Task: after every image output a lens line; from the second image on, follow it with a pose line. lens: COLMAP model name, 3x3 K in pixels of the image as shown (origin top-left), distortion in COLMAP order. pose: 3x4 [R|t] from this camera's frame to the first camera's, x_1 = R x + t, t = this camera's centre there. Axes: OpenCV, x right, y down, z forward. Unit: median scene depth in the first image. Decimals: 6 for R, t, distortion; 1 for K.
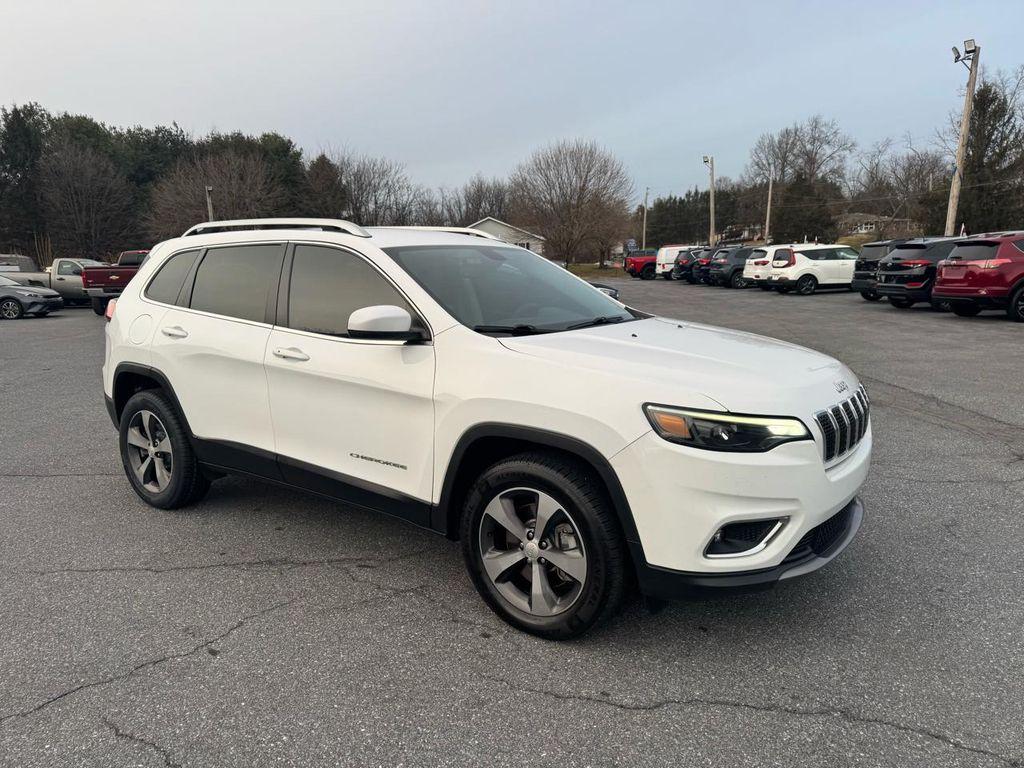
lens RADIAL K [[723.7, 0, 512.3], [0, 723.7, 383.0], [0, 0, 1]] dist [0.044086, -0.052036]
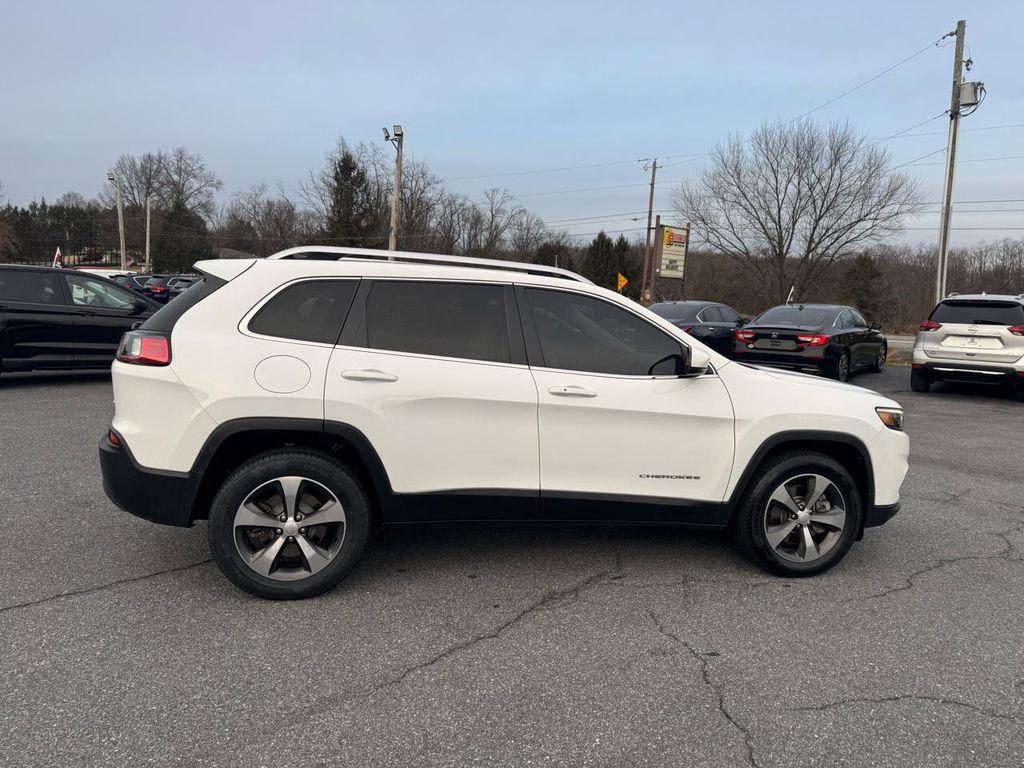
lens RADIAL K [[719.4, 0, 518.7], [0, 719.4, 382.4], [0, 0, 1]] dist [0.048555, -0.051702]
pose [[0.669147, -0.037251, 0.742196, -0.110160], [0.068603, 0.997574, -0.011783, -0.004558], [-0.739957, 0.058802, 0.670080, 0.034293]]
